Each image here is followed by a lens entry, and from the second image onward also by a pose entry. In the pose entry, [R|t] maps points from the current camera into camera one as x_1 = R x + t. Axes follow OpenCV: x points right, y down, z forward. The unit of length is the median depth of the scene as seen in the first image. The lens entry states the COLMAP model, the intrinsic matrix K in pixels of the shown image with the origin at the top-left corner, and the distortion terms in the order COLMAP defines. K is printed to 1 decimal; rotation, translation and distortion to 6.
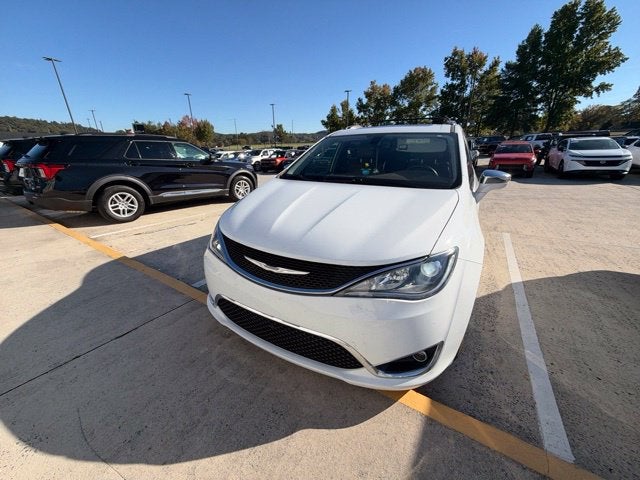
lens RADIAL K [[252.3, 0, 321.7], [0, 252.3, 241.2], [0, 0, 1]] dist [0.000922, -0.000344]
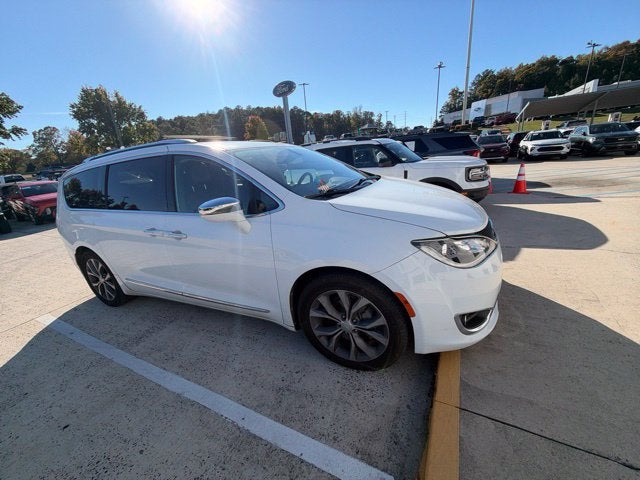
lens RADIAL K [[252.3, 0, 317.9], [0, 252.3, 240.1], [0, 0, 1]] dist [0.000922, -0.000344]
pose [[-0.071348, -0.302114, 0.950598, -0.053176], [0.441048, 0.845242, 0.301733, -0.023283], [-0.894643, 0.440788, 0.072941, 0.063404]]
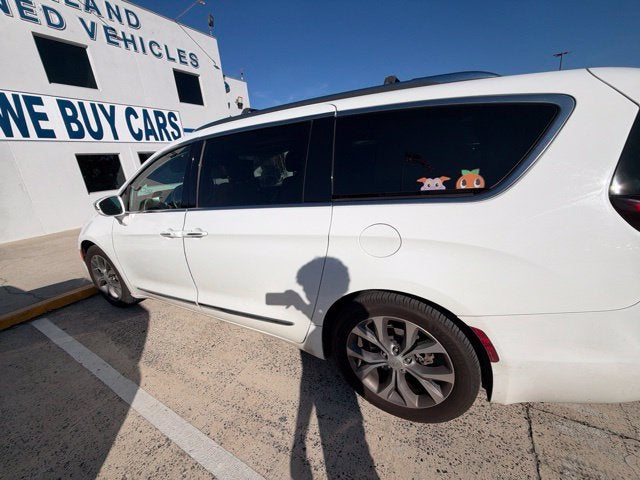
lens RADIAL K [[252.3, 0, 322.2], [0, 252.3, 247.4], [0, 0, 1]] dist [0.000922, -0.000344]
pose [[0.032579, 0.321867, -0.946224, 0.092503], [-0.262792, 0.916174, 0.302597, -0.033603], [0.964302, 0.238802, 0.114432, 0.095173]]
